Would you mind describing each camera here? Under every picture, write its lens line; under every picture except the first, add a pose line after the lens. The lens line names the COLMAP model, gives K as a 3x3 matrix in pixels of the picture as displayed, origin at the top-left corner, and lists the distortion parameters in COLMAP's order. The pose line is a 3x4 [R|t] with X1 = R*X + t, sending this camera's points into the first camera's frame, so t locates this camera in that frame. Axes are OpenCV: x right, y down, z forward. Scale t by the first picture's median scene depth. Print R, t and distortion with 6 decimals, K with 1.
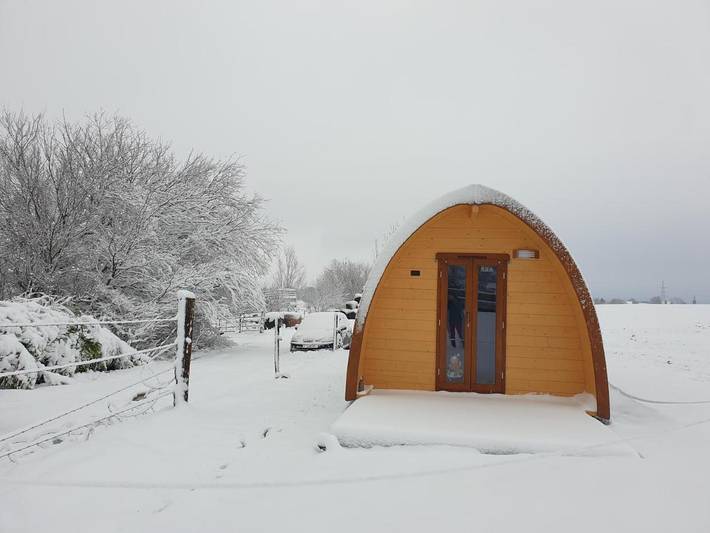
lens RADIAL K [[546.4, 0, 355.0], [0, 546.4, 266.5], [0, 0, 1]] dist [0.078101, -0.120712]
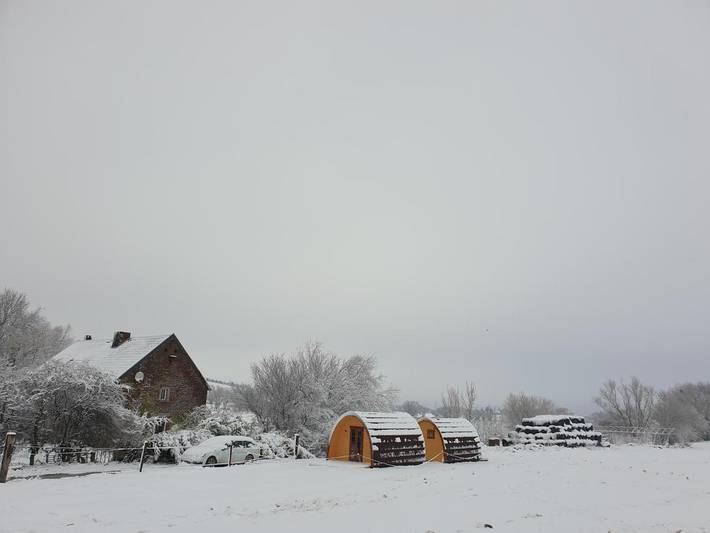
lens RADIAL K [[546.4, 0, 355.0], [0, 546.4, 266.5], [0, 0, 1]] dist [0.078101, -0.120712]
pose [[0.903323, -0.098827, -0.417423, 1.302257], [0.009662, 0.977540, -0.210529, -0.209964], [0.428853, 0.186142, 0.883989, -1.838975]]
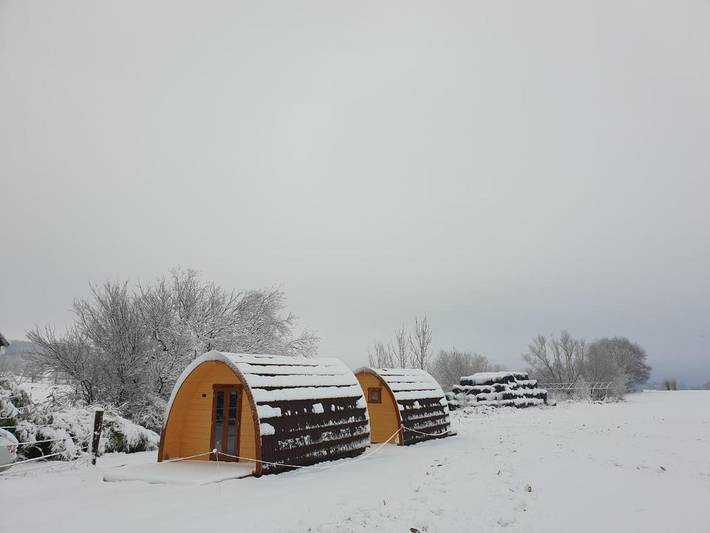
lens RADIAL K [[546.4, 0, 355.0], [0, 546.4, 266.5], [0, 0, 1]] dist [0.078101, -0.120712]
pose [[0.957027, -0.086511, -0.276794, 0.755302], [0.043455, 0.986471, -0.158069, -0.066691], [0.286724, 0.139248, 0.947839, -0.458308]]
